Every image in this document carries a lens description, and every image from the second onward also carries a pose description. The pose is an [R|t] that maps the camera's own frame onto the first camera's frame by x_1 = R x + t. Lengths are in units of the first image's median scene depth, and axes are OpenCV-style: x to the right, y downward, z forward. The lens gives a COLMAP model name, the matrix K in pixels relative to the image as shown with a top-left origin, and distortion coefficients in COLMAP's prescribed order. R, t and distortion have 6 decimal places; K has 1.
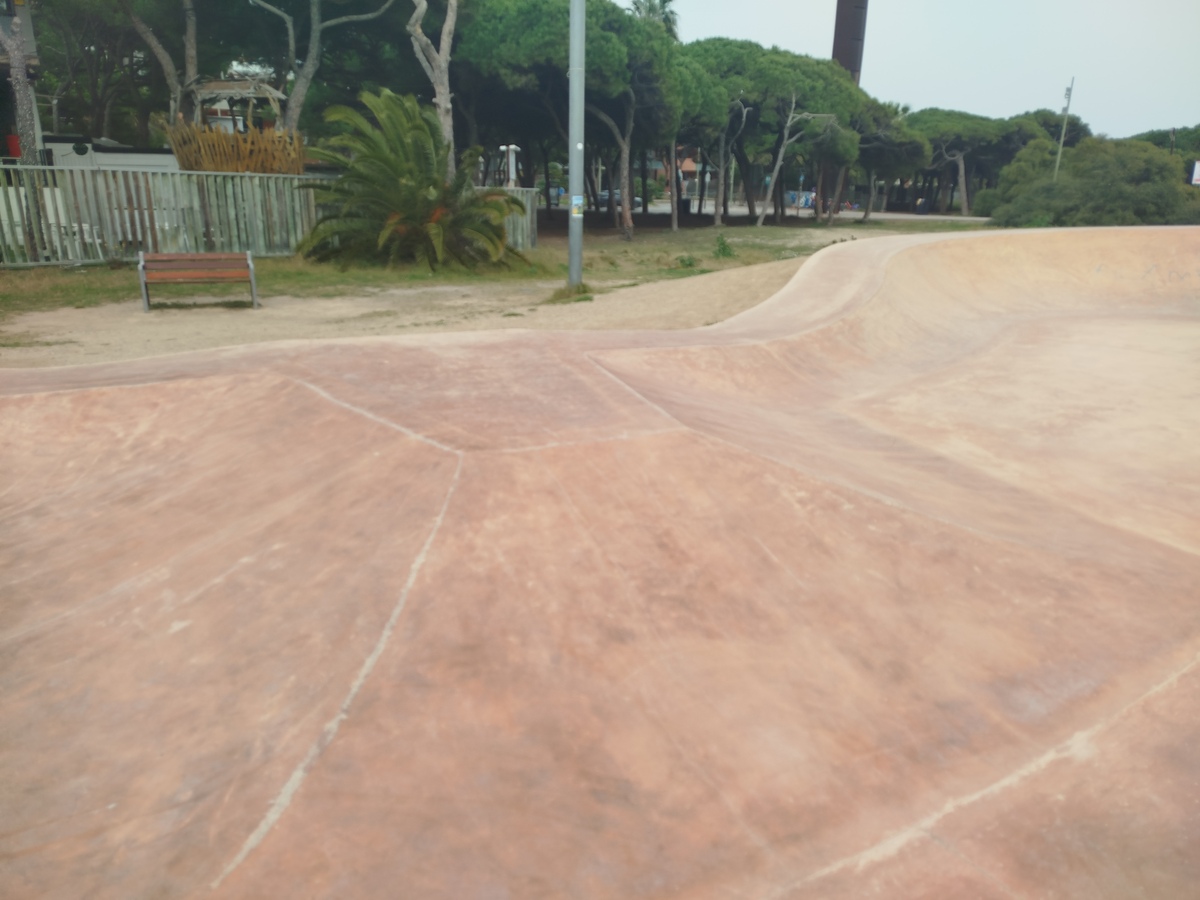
lens RADIAL K [[816.6, 0, 606.1], [0, 816.6, 448.0], [0, 0, 1]] dist [0.063871, -0.058998]
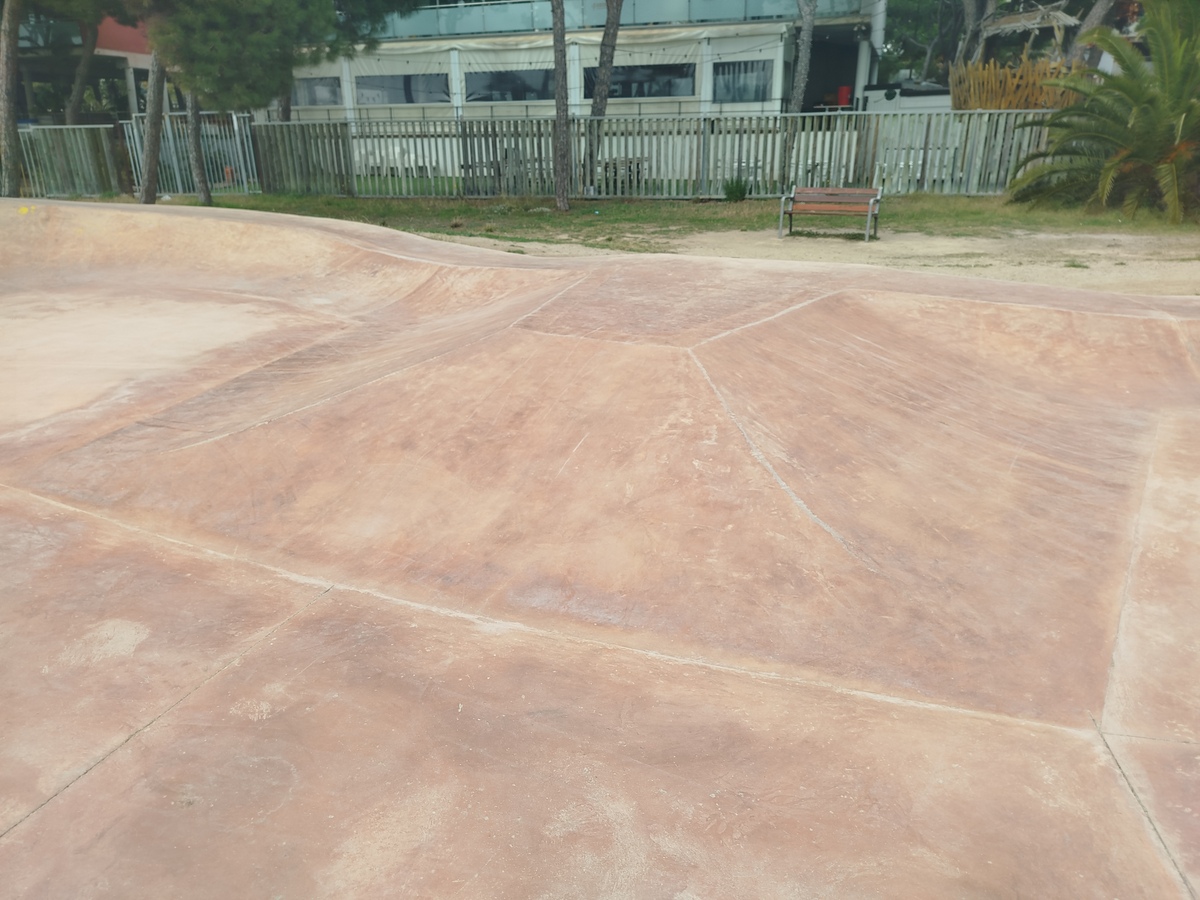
lens RADIAL K [[816.6, 0, 606.1], [0, 816.6, 448.0], [0, 0, 1]] dist [0.063871, -0.058998]
pose [[0.593137, 0.268732, -0.758928, 0.110708], [-0.218285, 0.961018, 0.169692, -0.007356], [0.774946, 0.065012, 0.628675, 0.030440]]
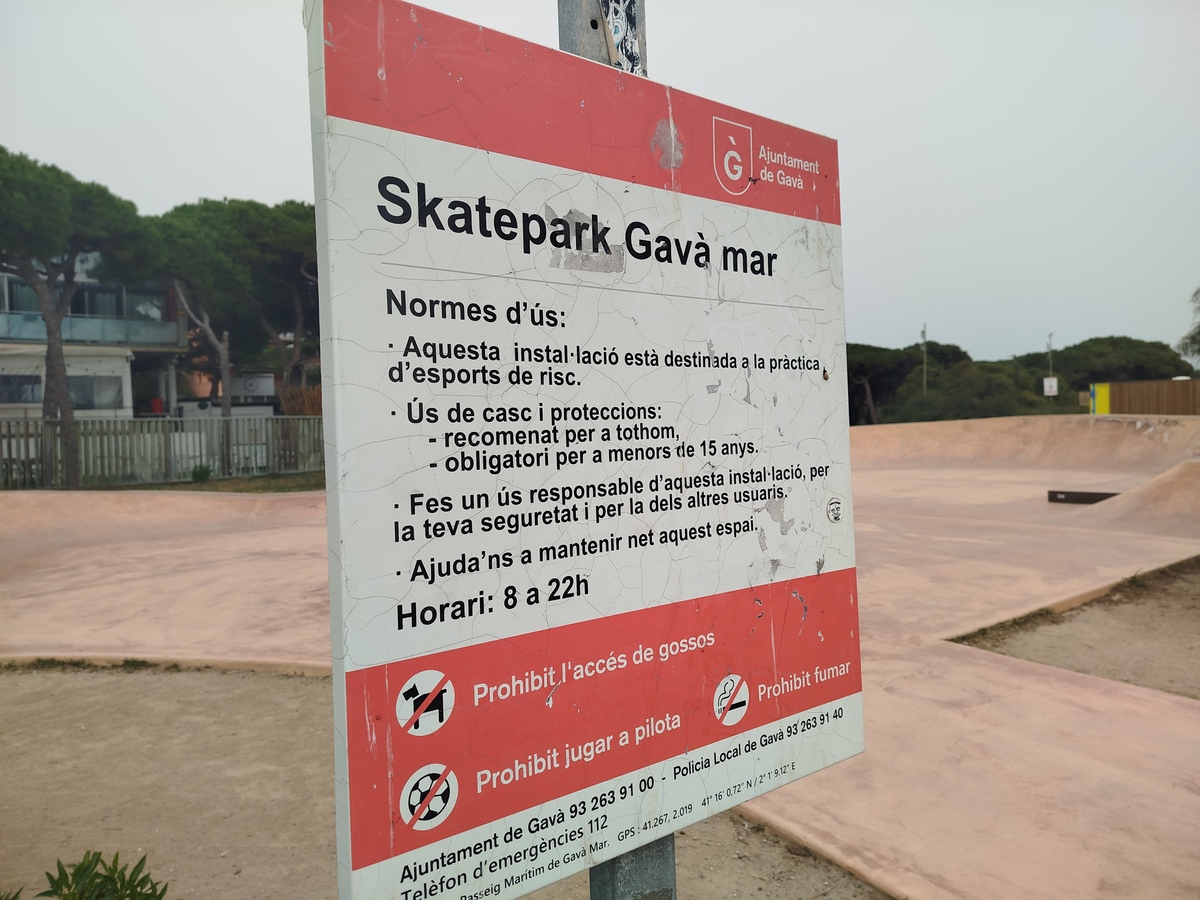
lens RADIAL K [[788.6, 0, 601.5], [0, 788.6, 466.8], [0, 0, 1]] dist [0.001435, -0.049839]
pose [[0.998123, -0.044437, 0.042132, -0.026142], [0.053235, 0.969707, -0.238398, 0.085026], [-0.030262, 0.240194, 0.970253, -0.260439]]
